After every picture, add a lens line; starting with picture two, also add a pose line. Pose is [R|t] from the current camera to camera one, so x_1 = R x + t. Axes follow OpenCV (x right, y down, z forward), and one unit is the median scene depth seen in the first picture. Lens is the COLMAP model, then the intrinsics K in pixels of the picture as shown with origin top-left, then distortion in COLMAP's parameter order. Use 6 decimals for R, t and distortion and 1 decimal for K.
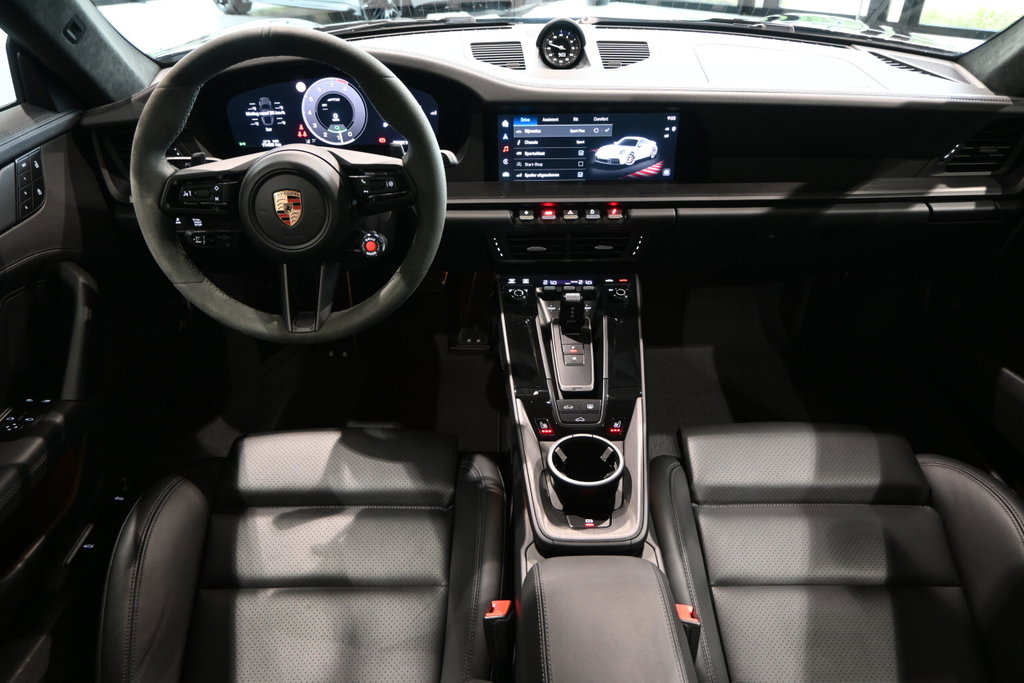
lens RADIAL K [[694.1, 0, 512.0], [0, 694.1, 341.5], [0, 0, 1]] dist [-0.006395, -0.000650]
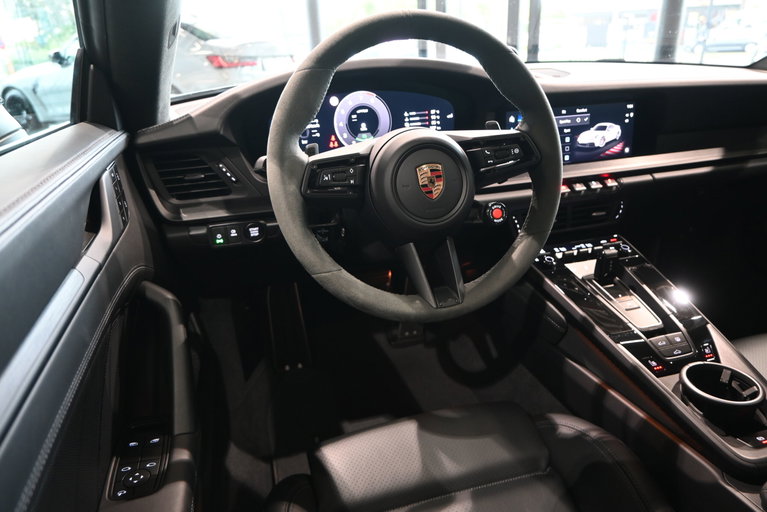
lens RADIAL K [[519.9, 0, 383.5], [0, 519.9, 256.0], [0, 0, 1]] dist [-0.006395, -0.000650]
pose [[0.961385, -0.132249, 0.241350, -0.454953], [0.176158, 0.969489, -0.170466, 0.021372], [-0.211443, 0.206399, 0.955349, 0.251266]]
